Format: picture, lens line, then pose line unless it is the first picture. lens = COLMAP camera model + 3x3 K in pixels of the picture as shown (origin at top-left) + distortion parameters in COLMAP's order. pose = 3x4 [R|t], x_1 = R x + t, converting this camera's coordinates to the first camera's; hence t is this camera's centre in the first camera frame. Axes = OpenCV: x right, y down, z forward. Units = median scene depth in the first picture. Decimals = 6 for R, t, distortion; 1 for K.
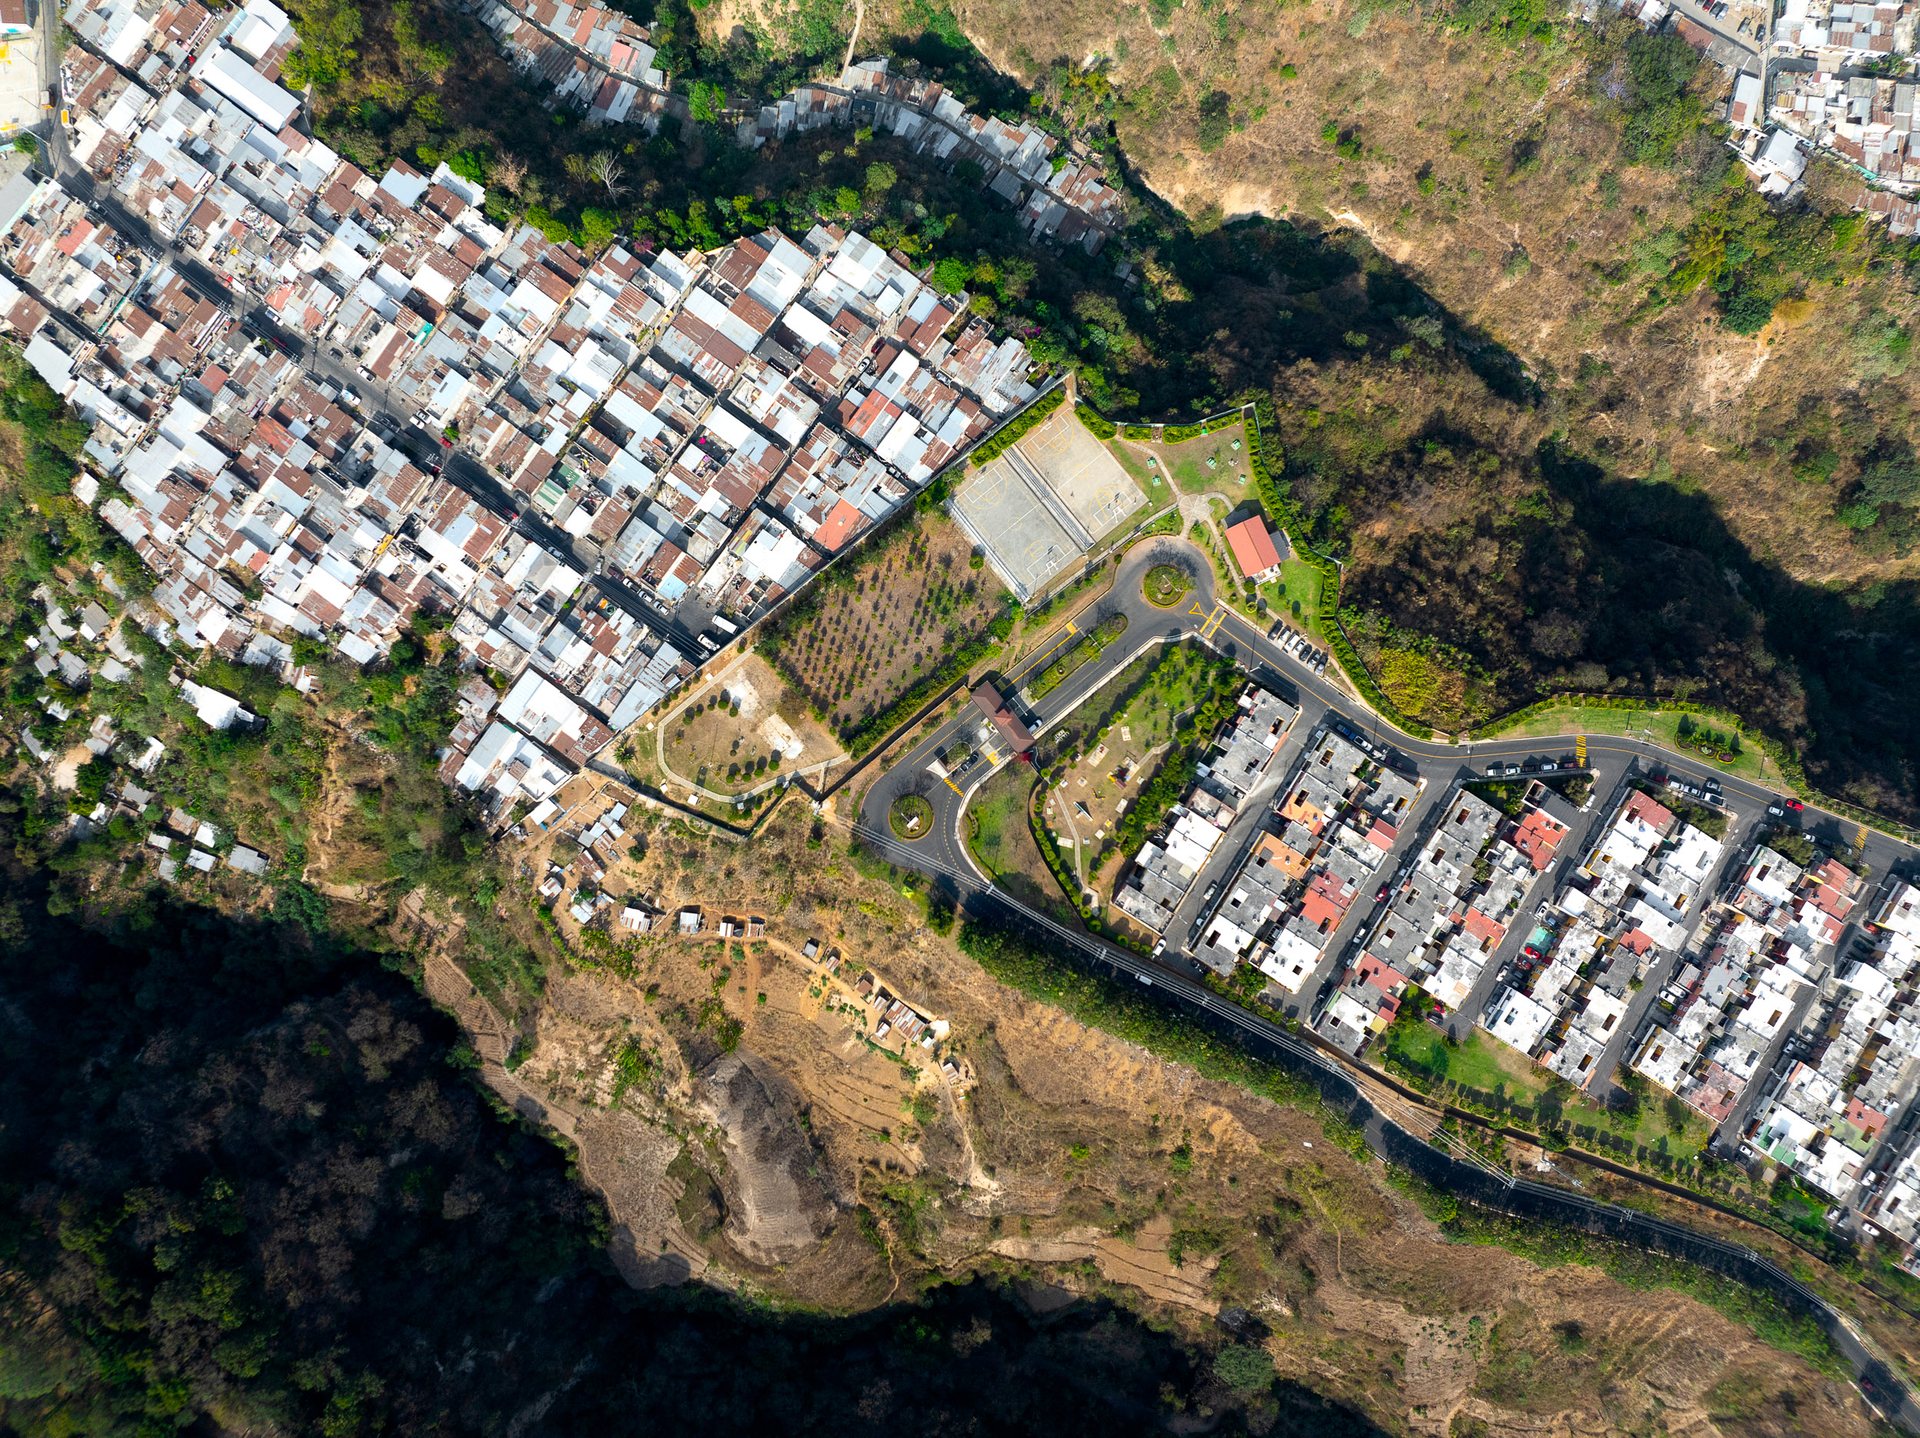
lens RADIAL K [[1306.7, 0, 960.0], [0, 1306.7, 719.0], [0, 0, 1]] dist [-0.038928, -0.006947]
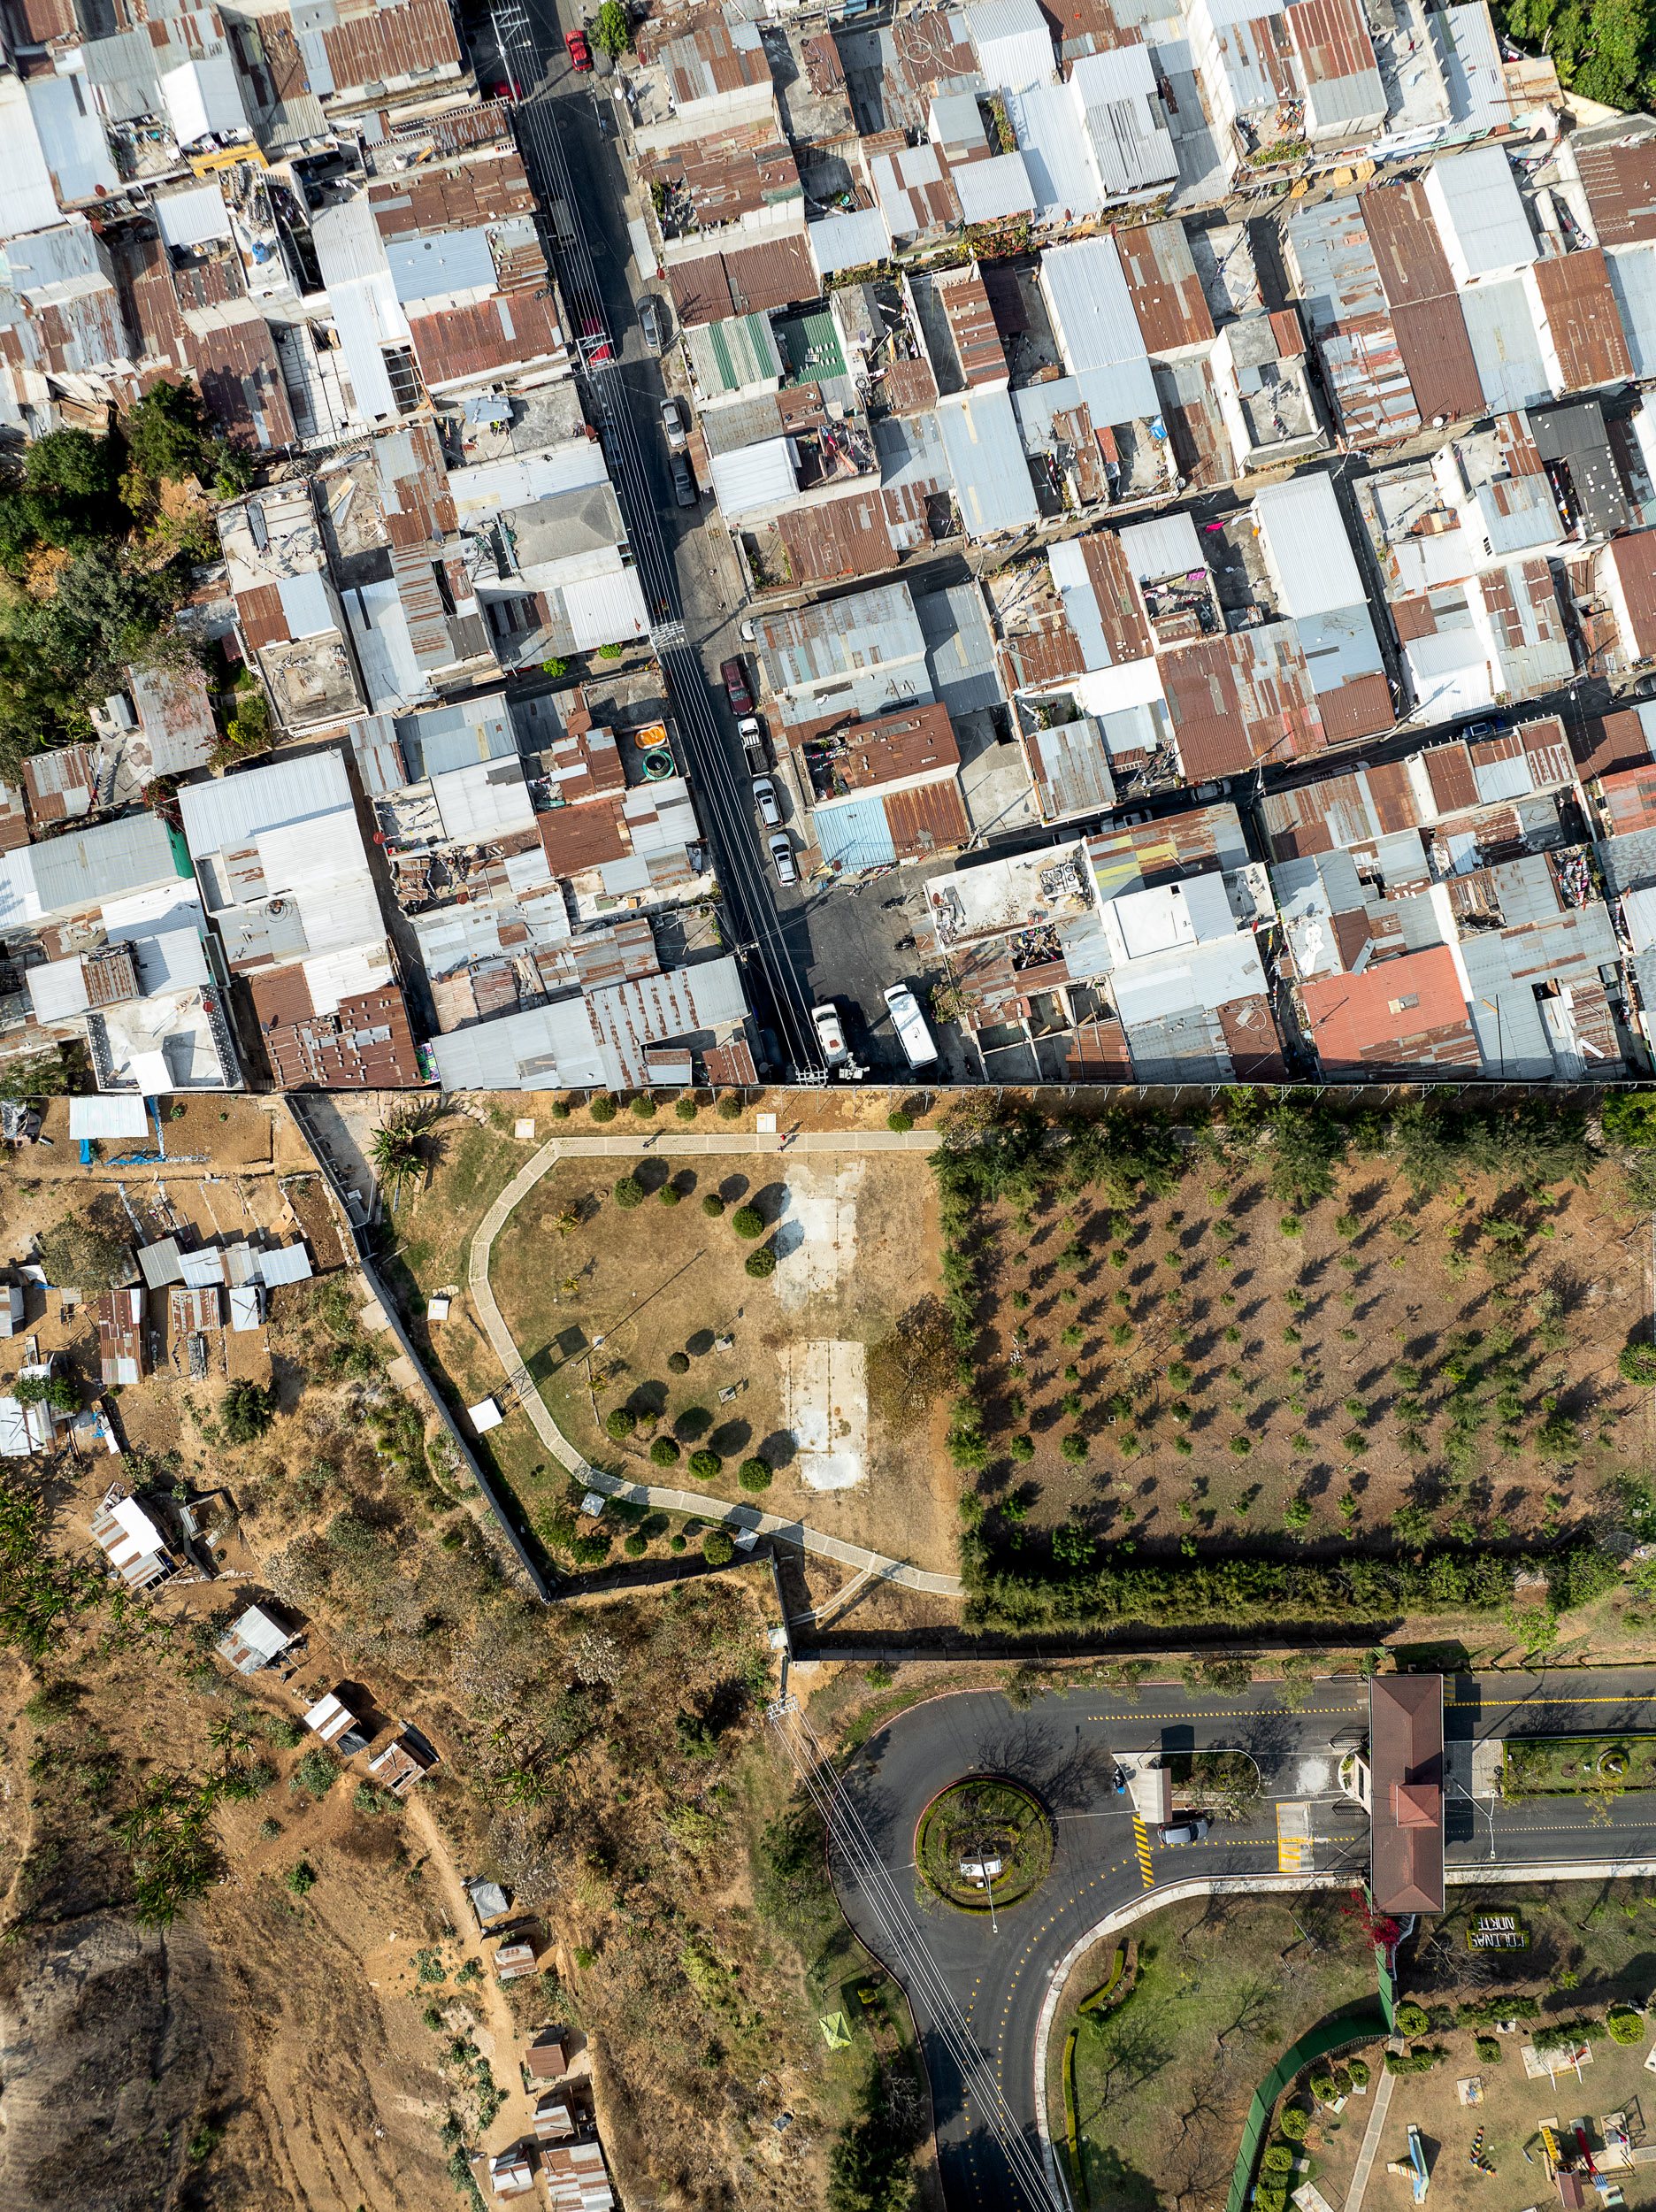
lens RADIAL K [[1505.3, 0, 828.0], [0, 1505.3, 1106.0], [0, 0, 1]] dist [-0.038928, -0.006947]
pose [[0.783257, 0.621690, 0.003347, -0.185402], [-0.621650, 0.783251, -0.008317, -0.041805], [-0.007792, 0.004434, 0.999960, 0.636012]]
